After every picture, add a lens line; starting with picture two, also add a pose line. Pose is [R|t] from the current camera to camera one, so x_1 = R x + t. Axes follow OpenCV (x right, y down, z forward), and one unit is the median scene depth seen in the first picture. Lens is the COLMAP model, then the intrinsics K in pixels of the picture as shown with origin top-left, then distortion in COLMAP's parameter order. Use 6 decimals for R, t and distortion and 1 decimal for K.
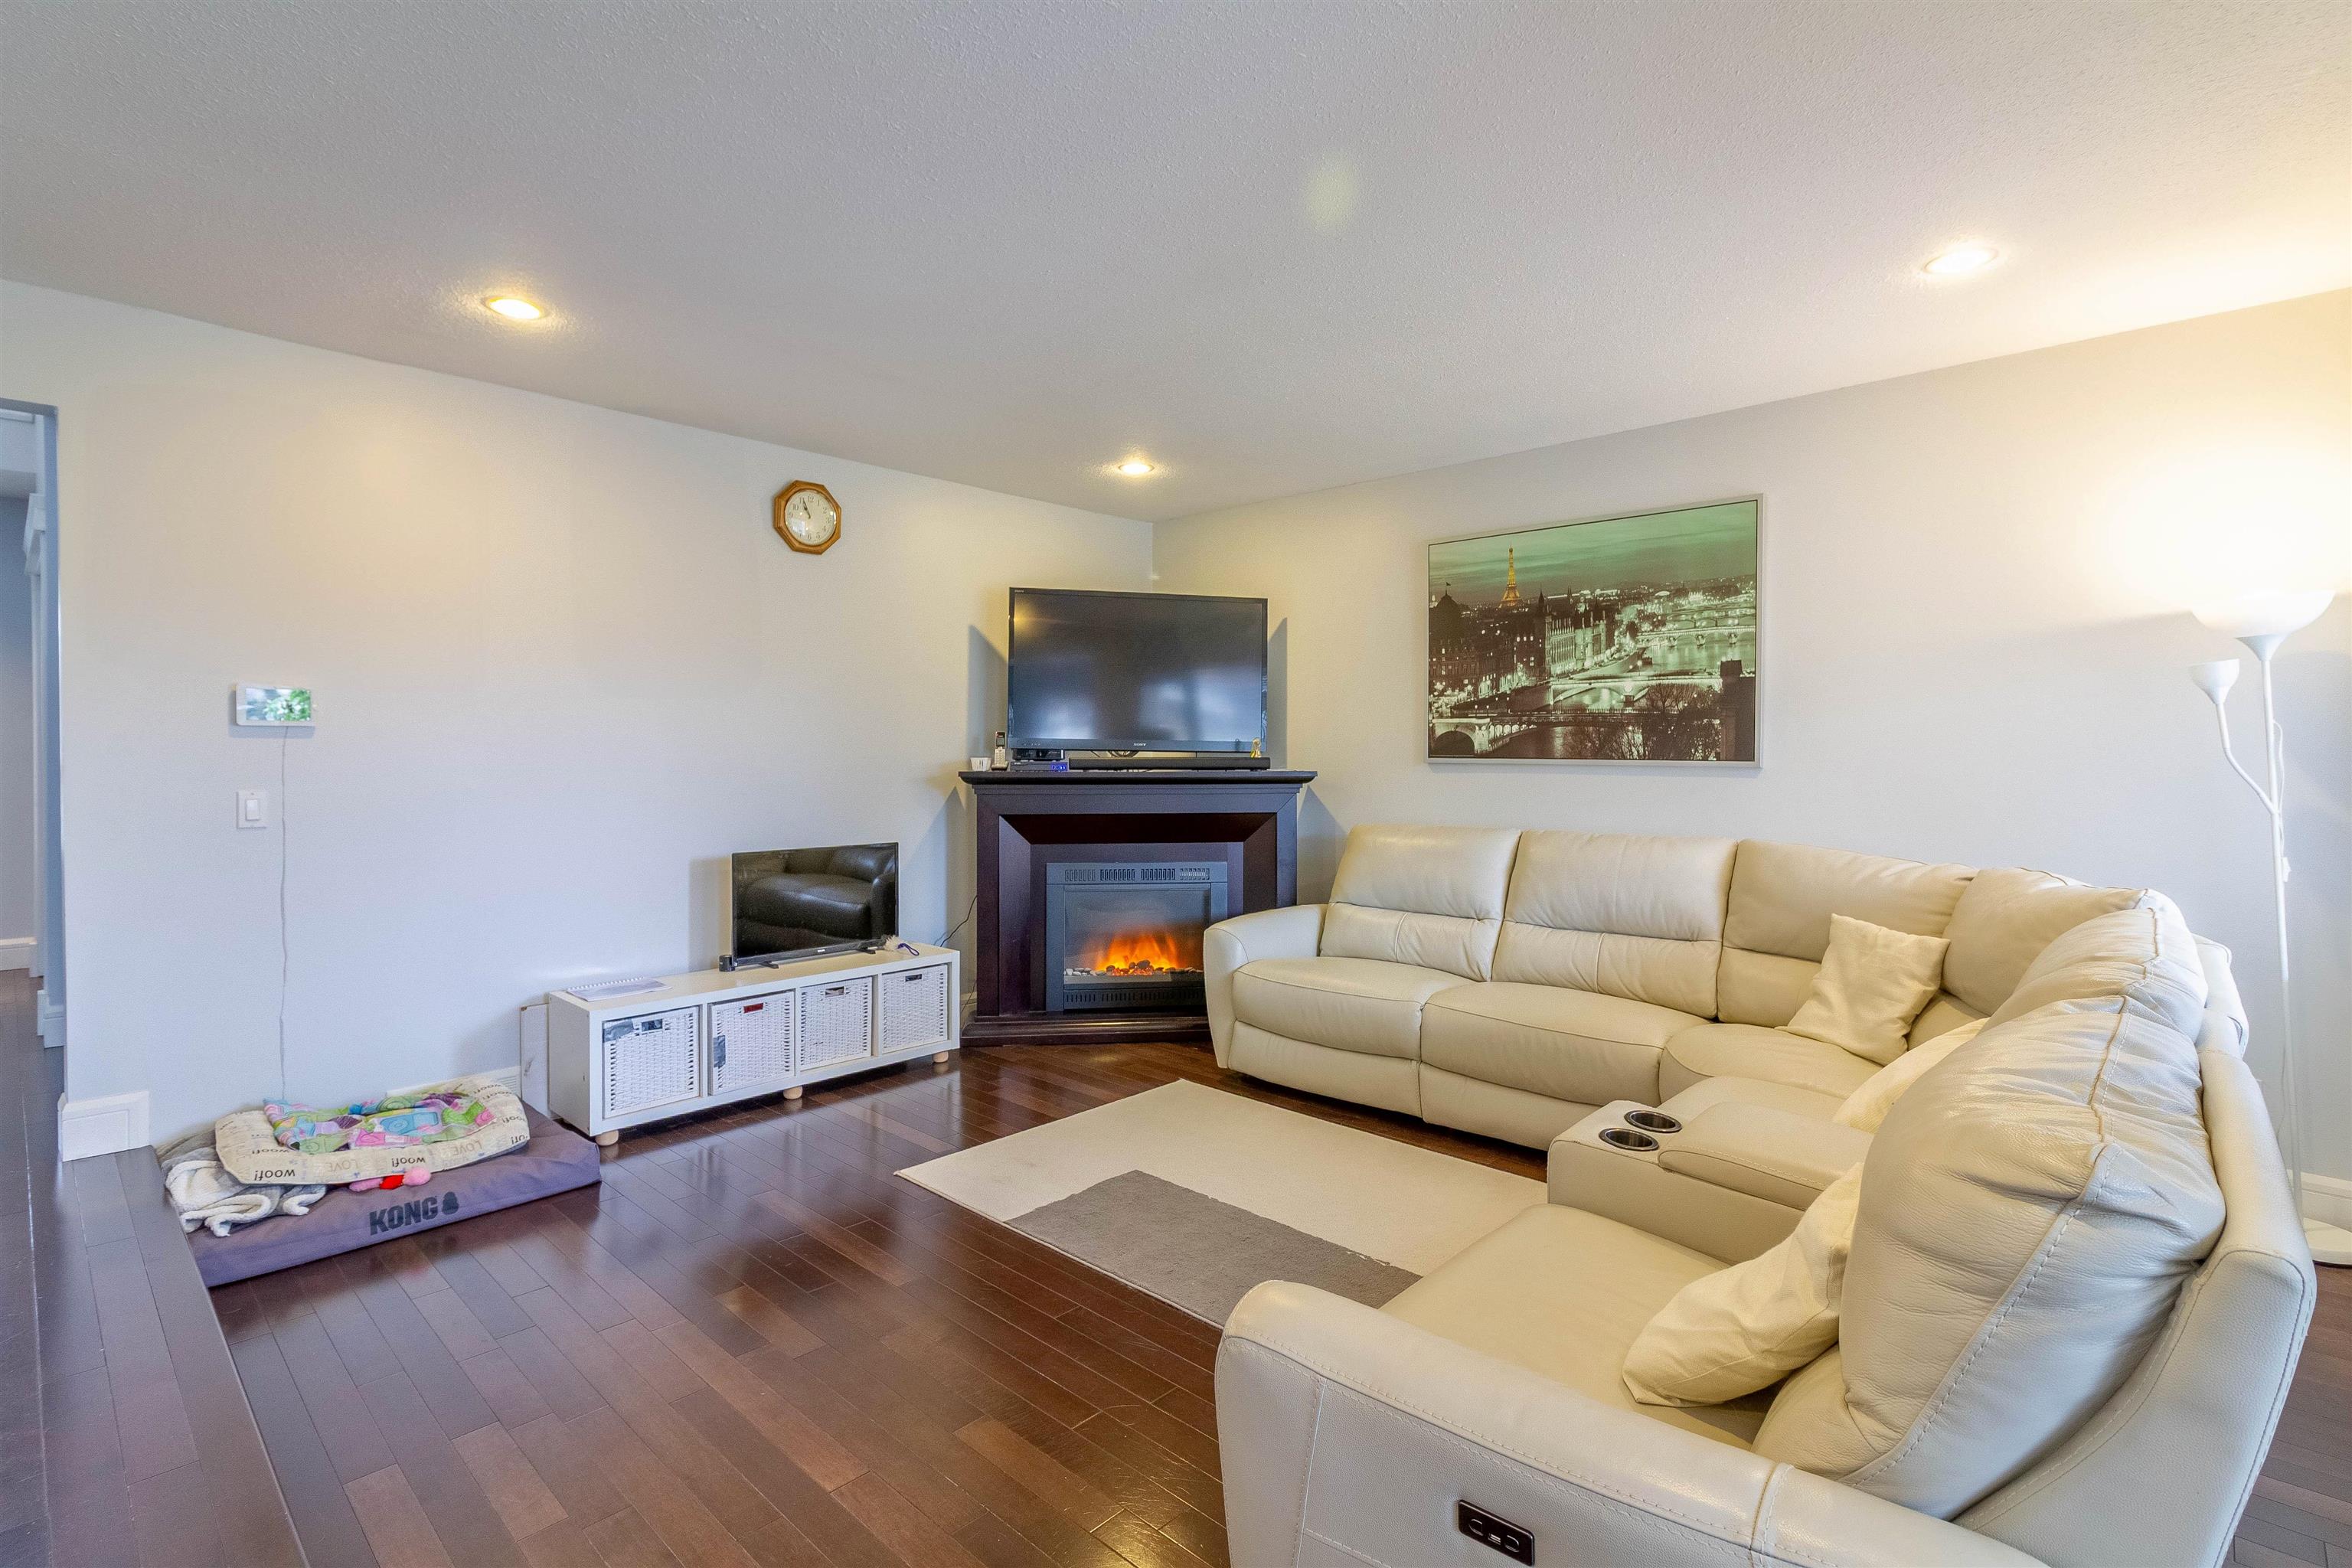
lens RADIAL K [[1133.3, 0, 1179.2], [0, 1133.3, 762.5], [0, 0, 1]] dist [0.004651, 0.000745]
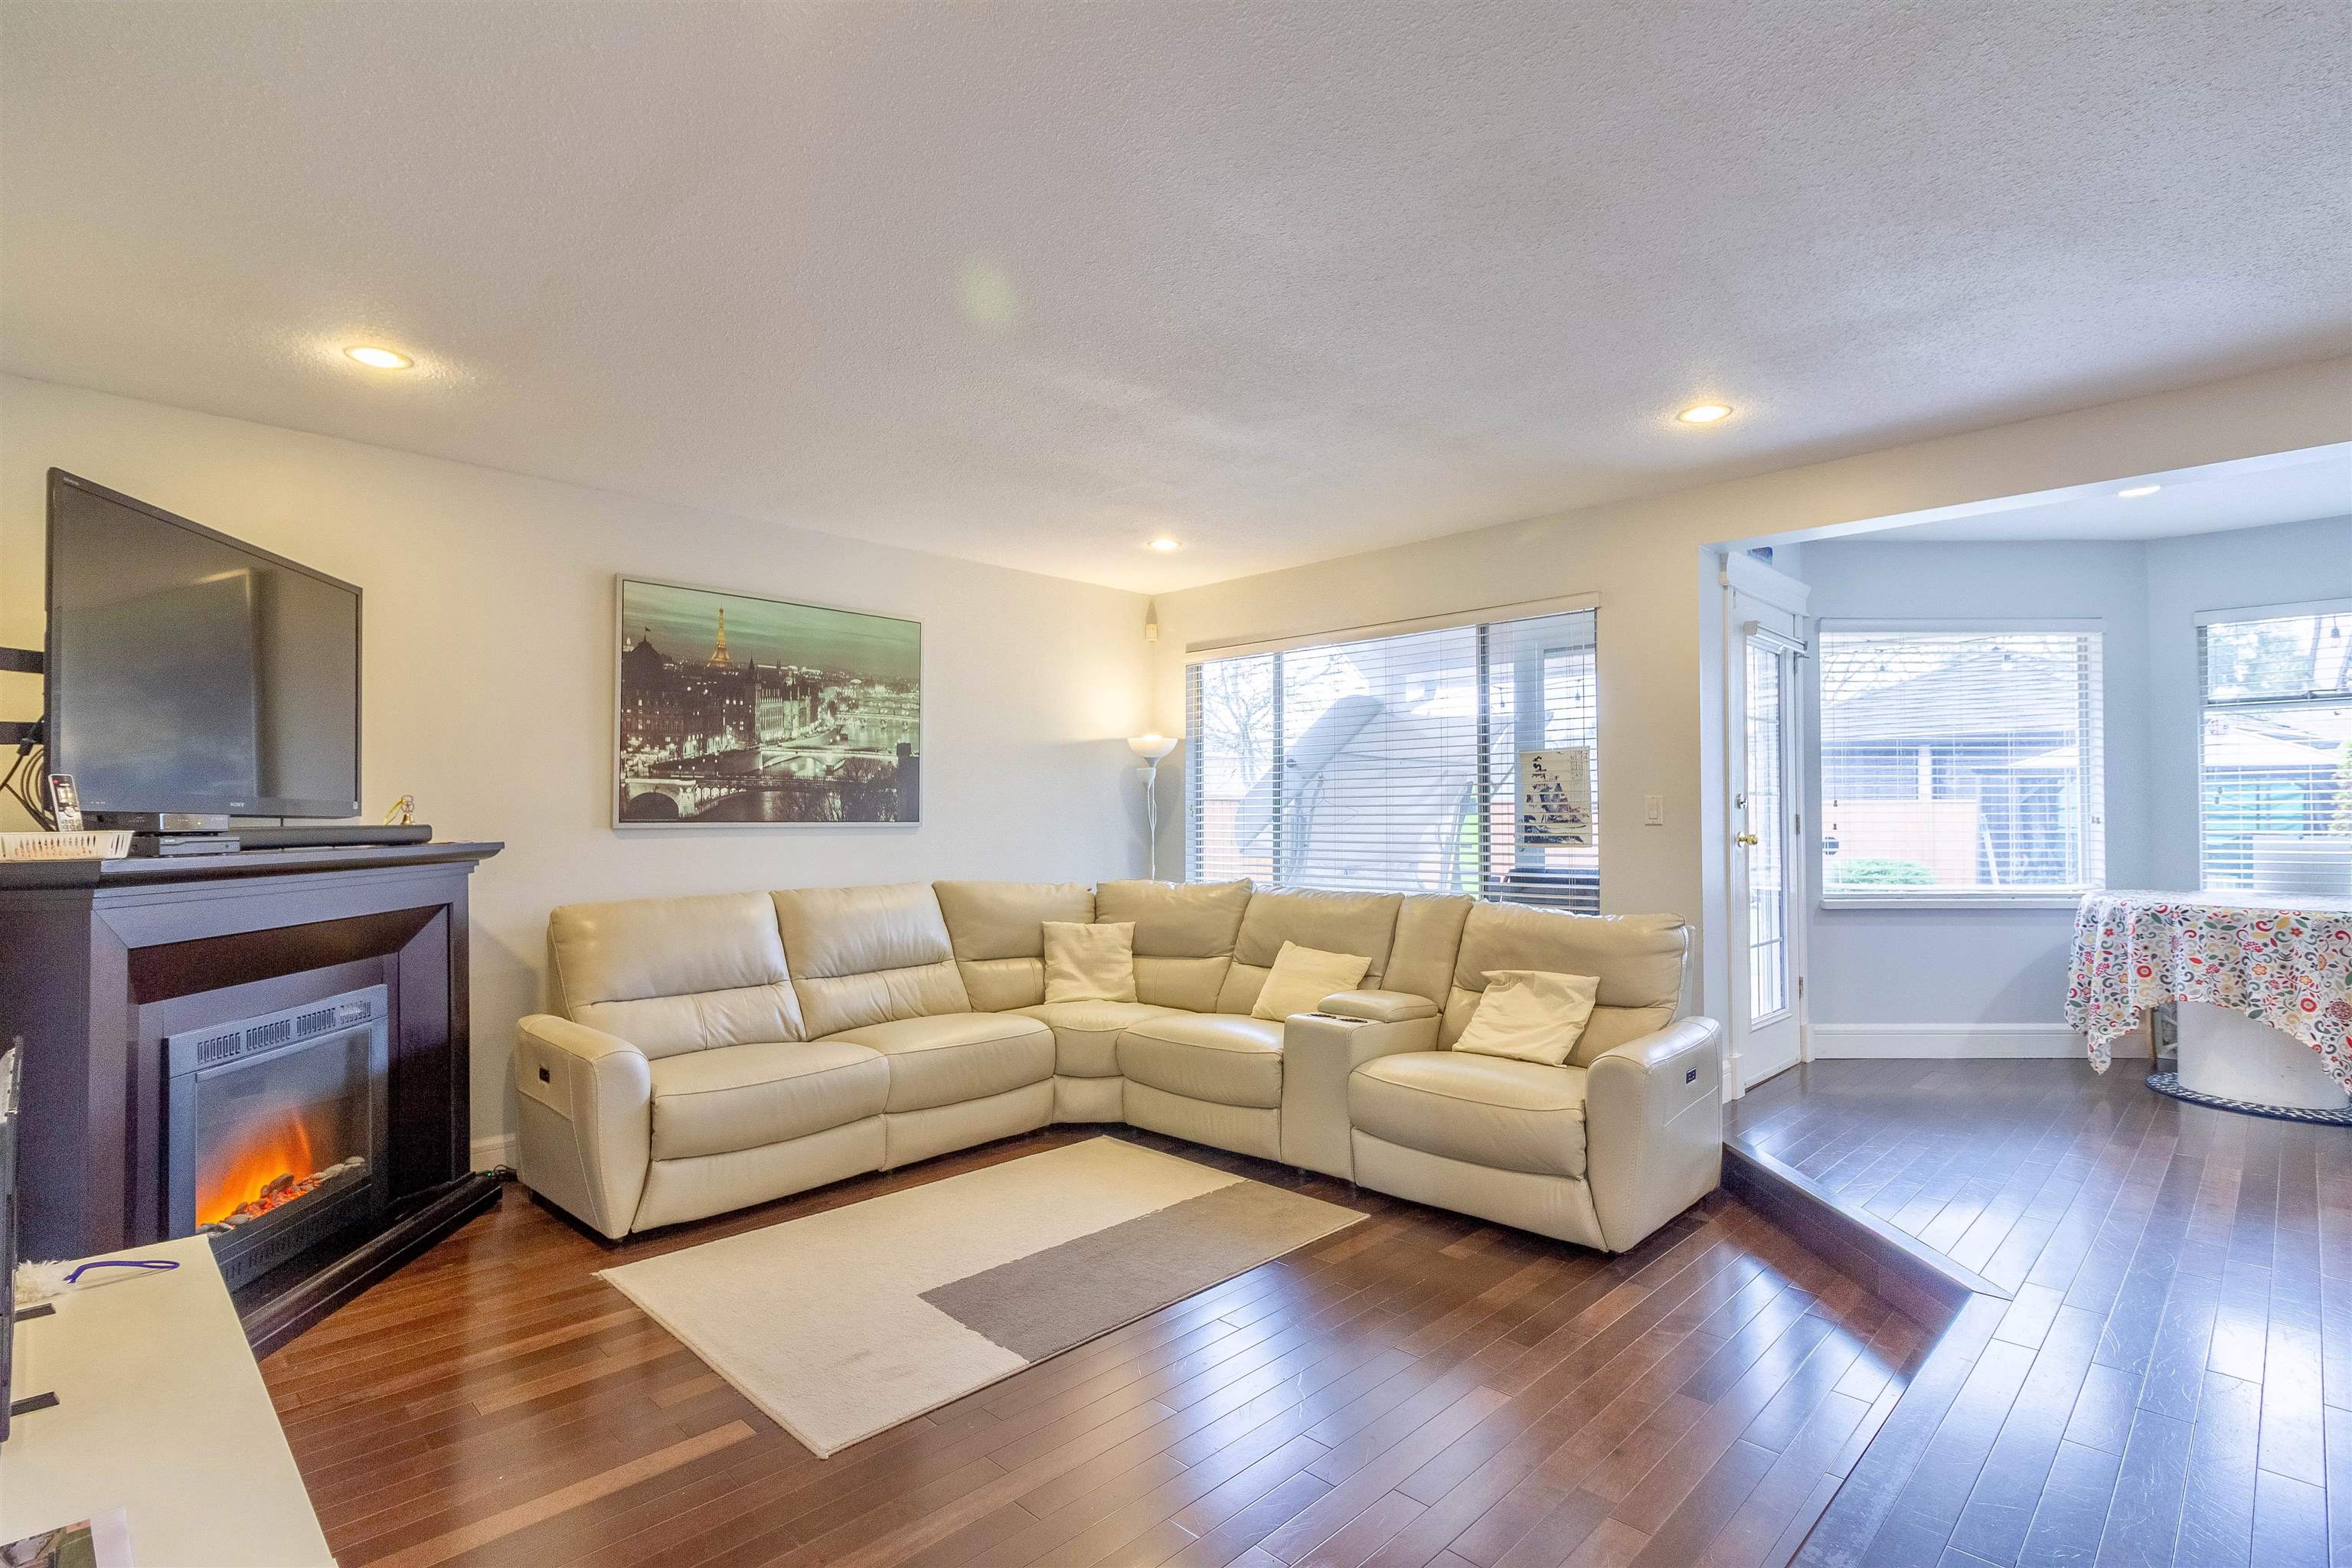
lens RADIAL K [[1133.3, 0, 1170.1], [0, 1133.3, 798.4], [0, 0, 1]] dist [0.004651, 0.000745]
pose [[0.011134, 0.017366, 0.999787, -0.717483], [0.018021, 0.999683, -0.017565, 0.000105], [-0.999776, 0.018213, 0.010817, 0.630734]]
